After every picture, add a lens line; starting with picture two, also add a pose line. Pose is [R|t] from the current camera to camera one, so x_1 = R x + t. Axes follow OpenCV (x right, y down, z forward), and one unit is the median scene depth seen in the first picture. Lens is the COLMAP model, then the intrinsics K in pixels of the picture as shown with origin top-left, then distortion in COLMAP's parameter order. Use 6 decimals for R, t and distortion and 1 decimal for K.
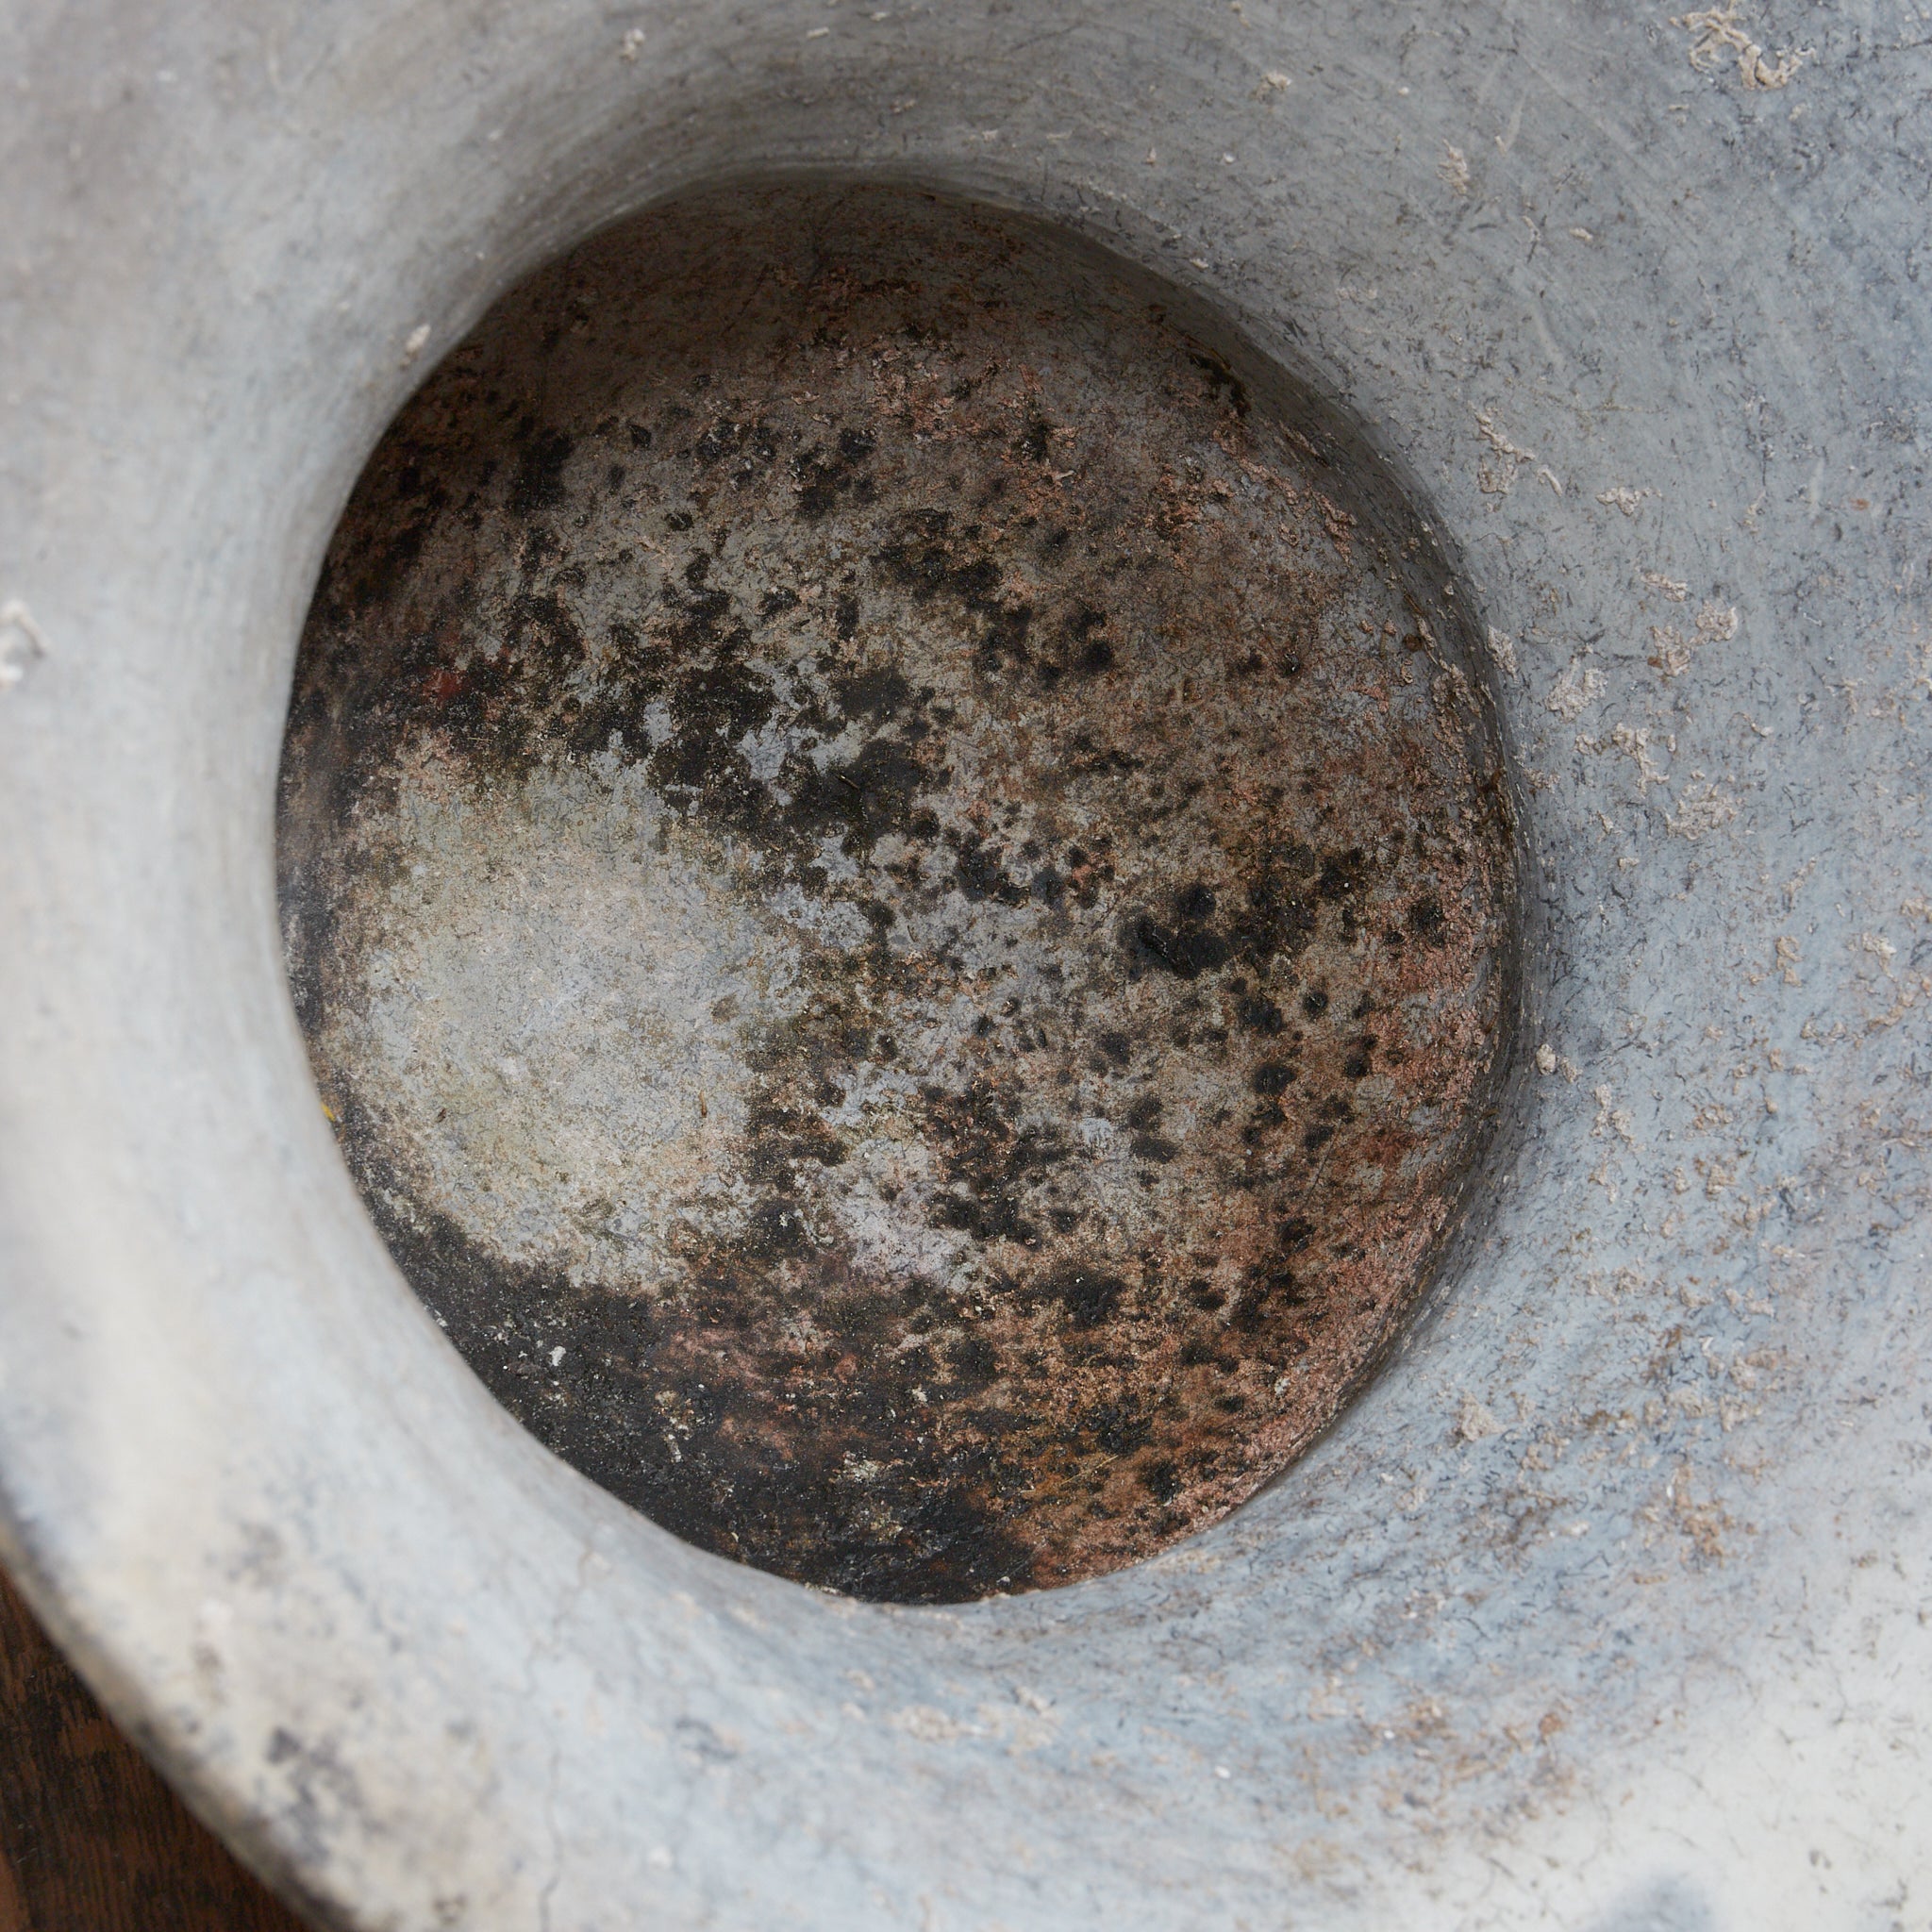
lens RADIAL K [[5051.7, 0, 963.6], [0, 5051.7, 970.3], [0, 0, 1]] dist [-0.025300, 0.310301]
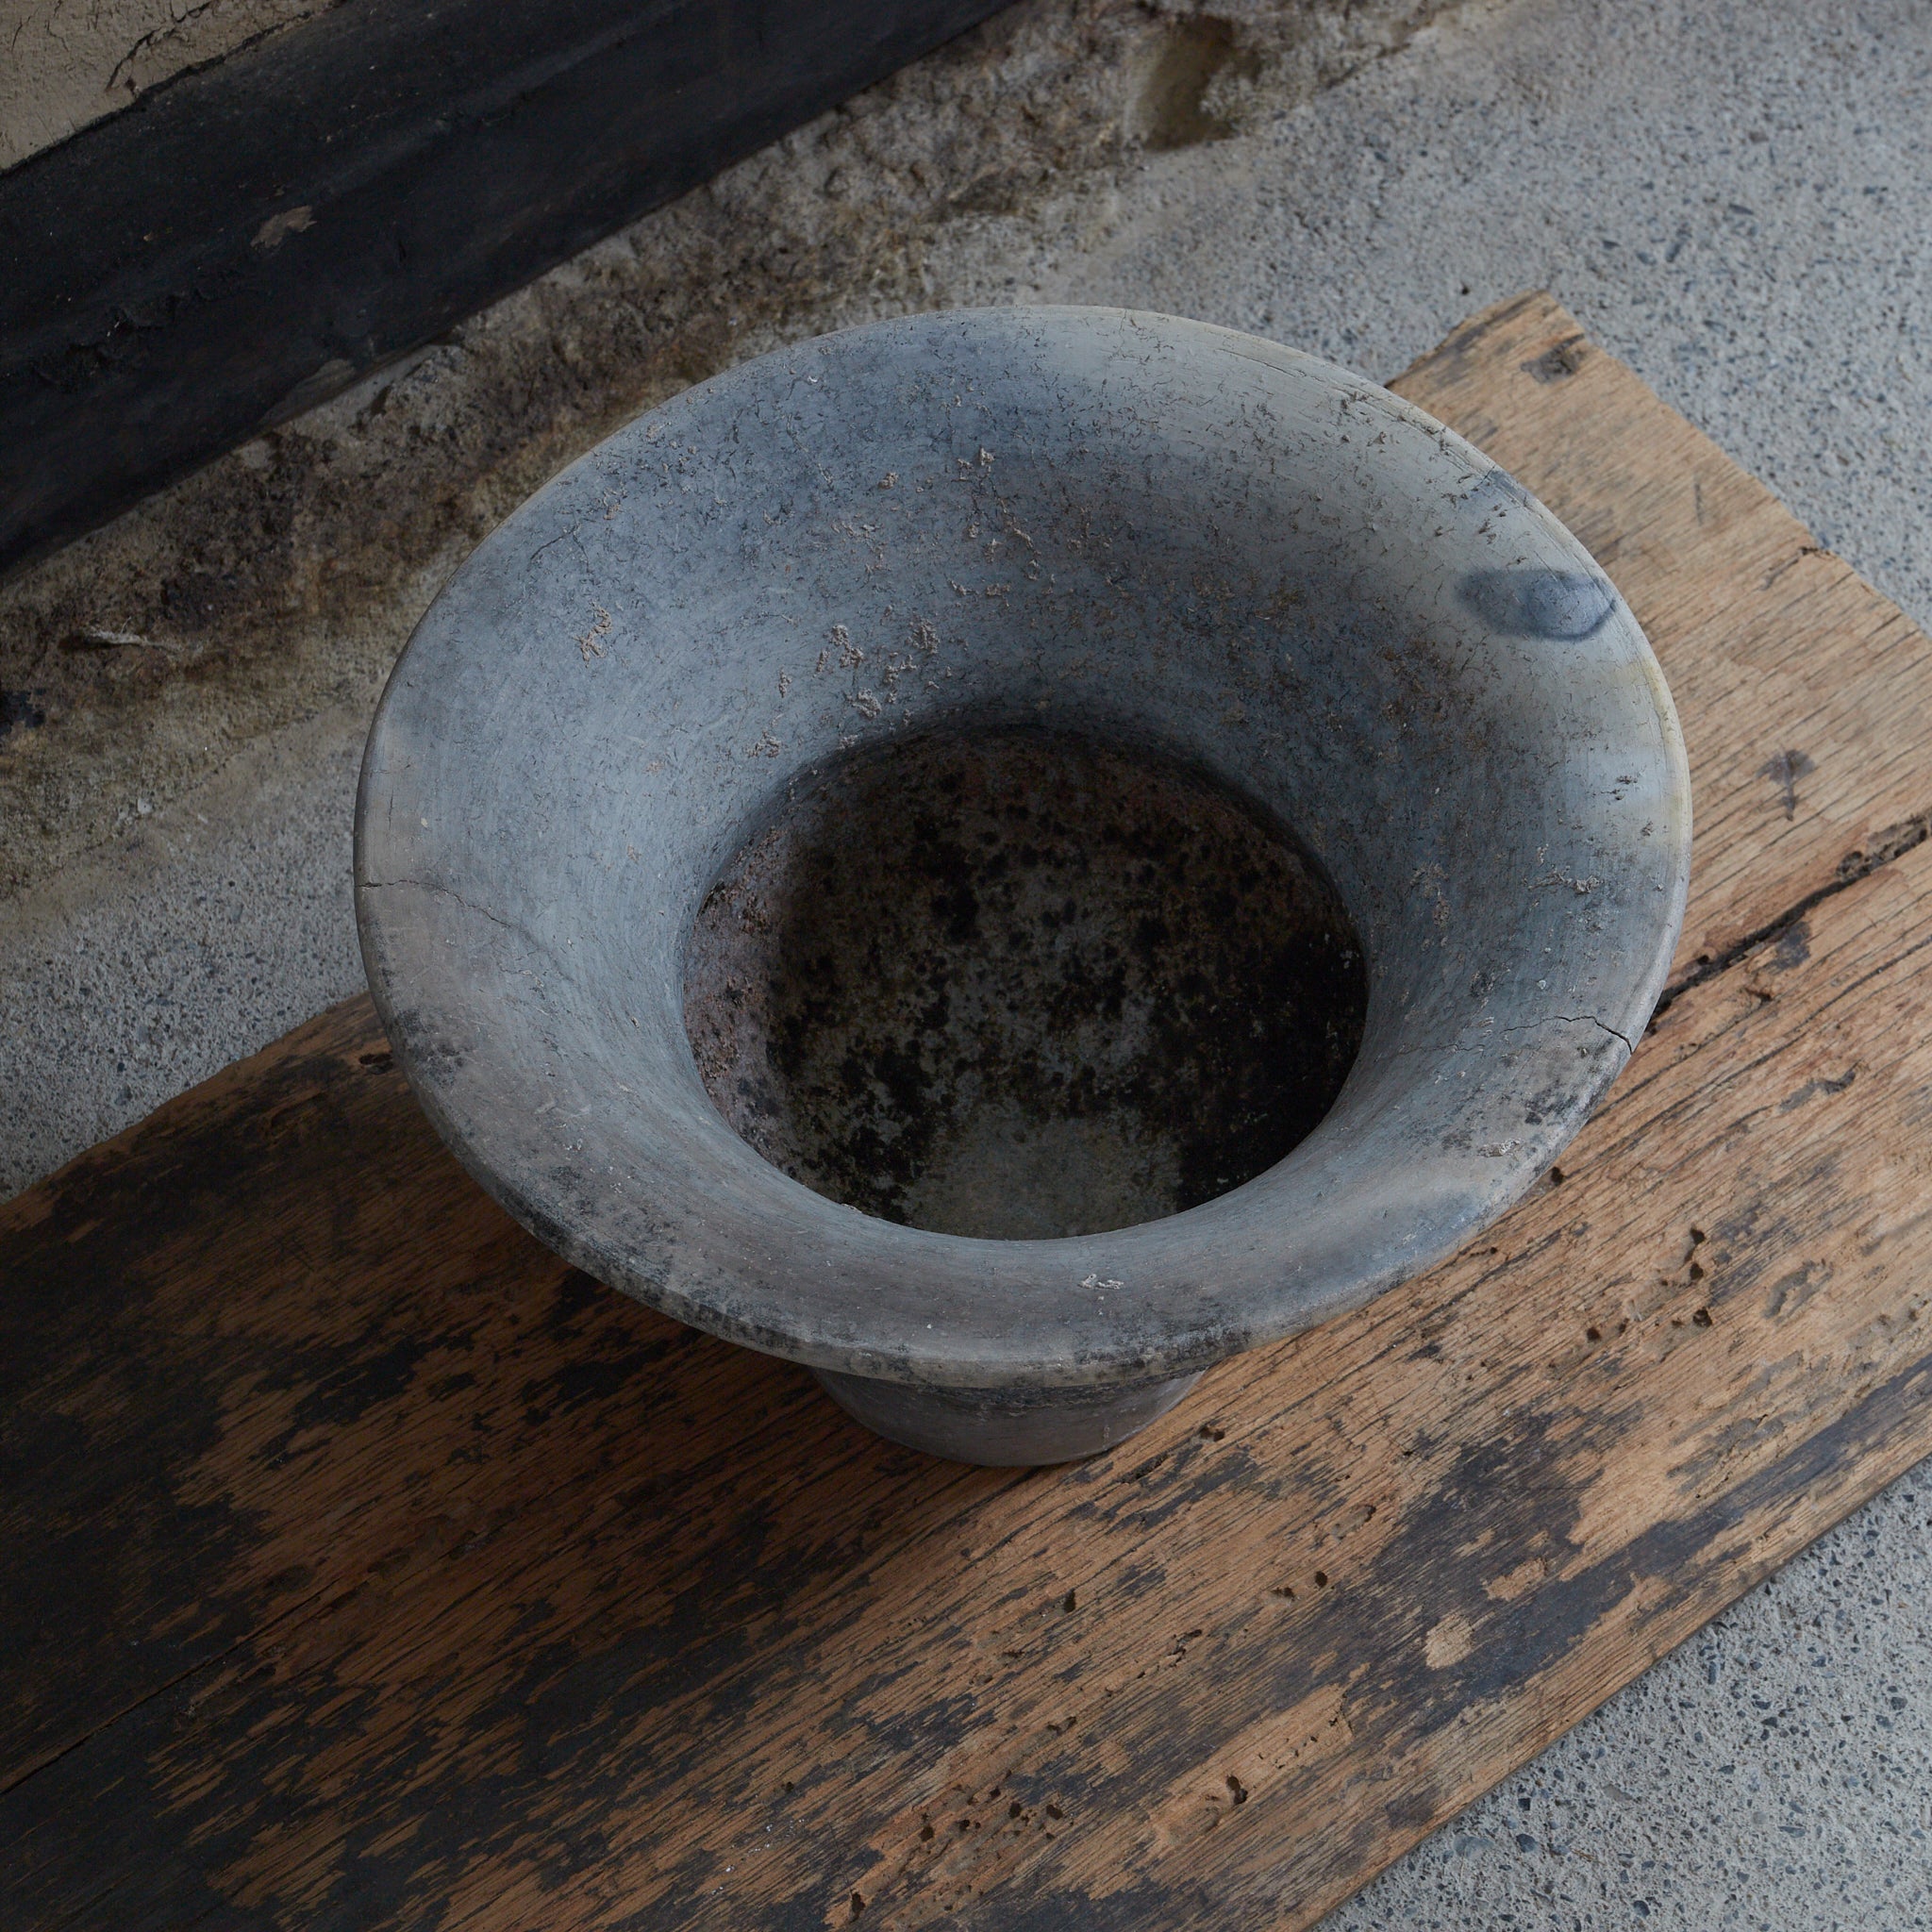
lens RADIAL K [[5051.7, 0, 963.6], [0, 5051.7, 970.3], [0, 0, 1]] dist [-0.025300, 0.310301]
pose [[-0.115180, -0.982633, 0.145487, -0.270280], [0.969872, -0.079594, 0.230246, -0.466706], [-0.214667, 0.167624, 0.962196, -0.906663]]
